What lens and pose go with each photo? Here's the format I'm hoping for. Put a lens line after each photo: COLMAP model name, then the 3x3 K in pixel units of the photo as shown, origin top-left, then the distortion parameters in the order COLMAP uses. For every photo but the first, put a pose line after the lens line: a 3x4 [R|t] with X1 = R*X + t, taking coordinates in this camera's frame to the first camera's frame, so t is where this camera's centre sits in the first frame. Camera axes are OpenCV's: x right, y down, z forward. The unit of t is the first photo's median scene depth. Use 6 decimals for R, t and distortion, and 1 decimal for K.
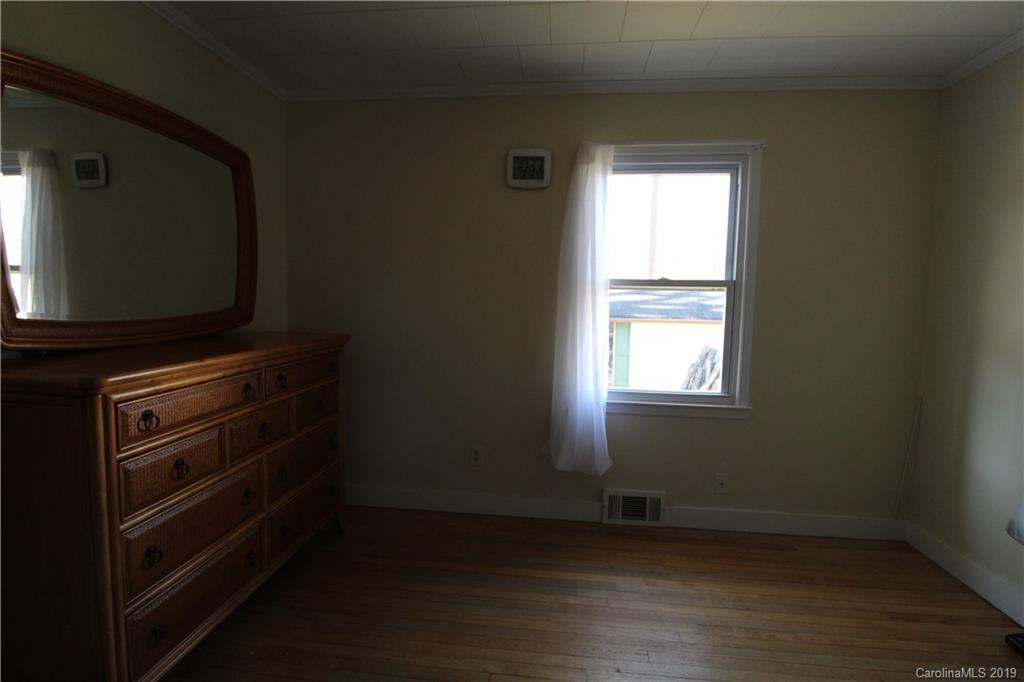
lens RADIAL K [[472.7, 0, 511.7], [0, 472.7, 332.7], [0, 0, 1]] dist [-0.000346, -0.014398]
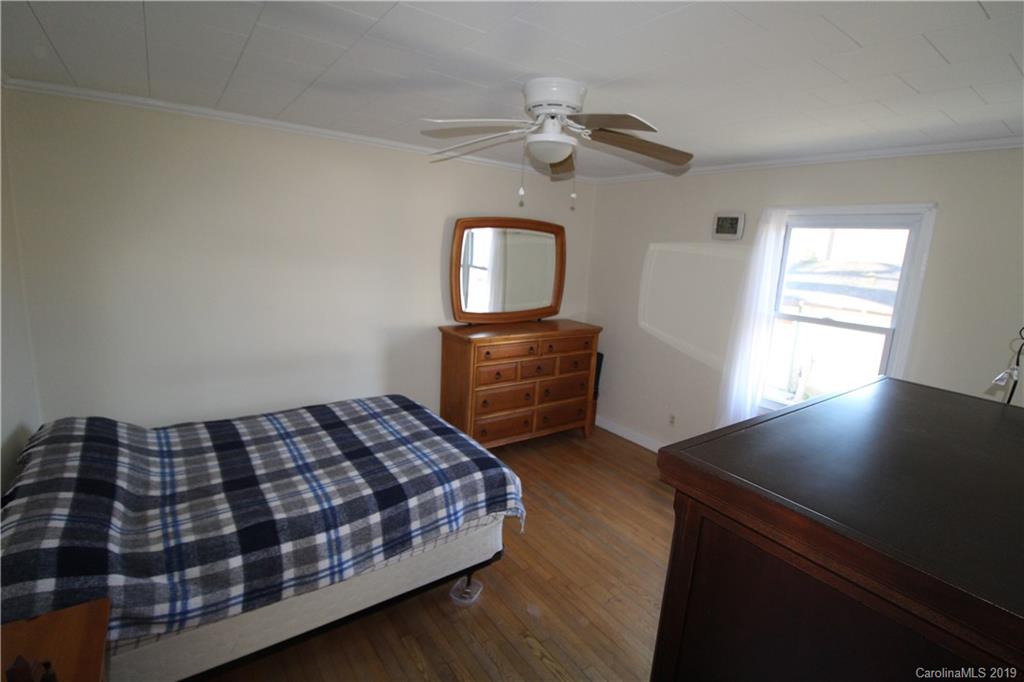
lens RADIAL K [[472.7, 0, 511.7], [0, 472.7, 332.7], [0, 0, 1]] dist [-0.000346, -0.014398]
pose [[0.664865, 0.153366, -0.731050, 0.955652], [-0.096195, 0.988125, 0.119811, -0.207485], [0.740744, -0.009335, 0.671723, -0.547426]]
